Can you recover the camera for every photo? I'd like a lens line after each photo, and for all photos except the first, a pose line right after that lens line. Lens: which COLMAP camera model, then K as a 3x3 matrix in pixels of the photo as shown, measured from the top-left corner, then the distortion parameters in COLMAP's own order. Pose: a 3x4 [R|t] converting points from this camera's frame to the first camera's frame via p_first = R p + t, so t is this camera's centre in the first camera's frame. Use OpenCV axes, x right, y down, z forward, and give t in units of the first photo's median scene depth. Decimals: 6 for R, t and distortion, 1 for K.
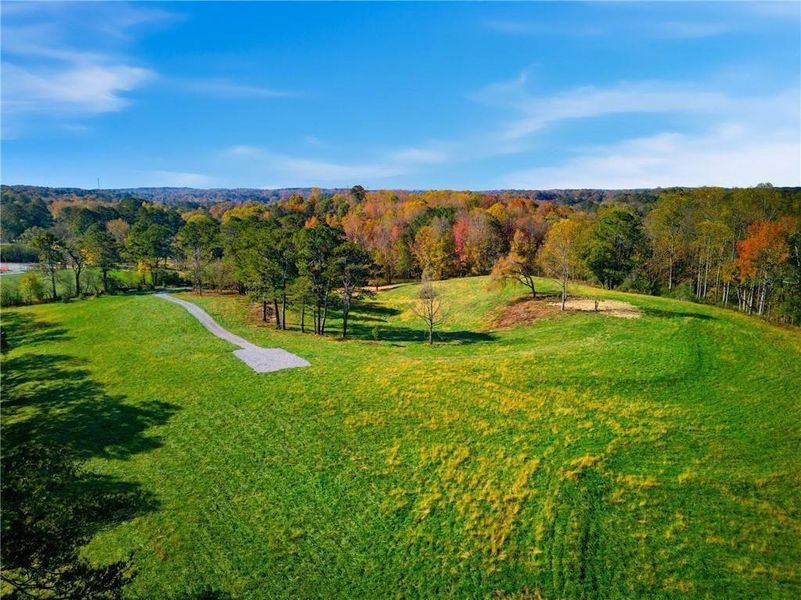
lens RADIAL K [[560.1, 0, 400.5], [0, 560.1, 300.0], [0, 0, 1]] dist [0.074496, -0.070878]
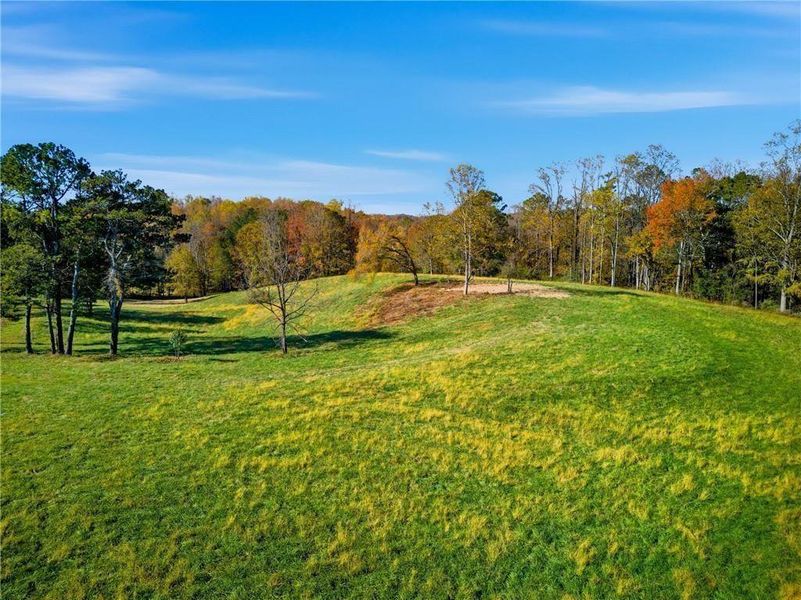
lens RADIAL K [[560.1, 0, 400.5], [0, 560.1, 300.0], [0, 0, 1]] dist [0.074496, -0.070878]
pose [[0.950501, -0.045429, 0.307382, -0.006140], [0.060314, 0.997414, -0.039093, 0.055792], [-0.304811, 0.055698, 0.950783, 0.429624]]
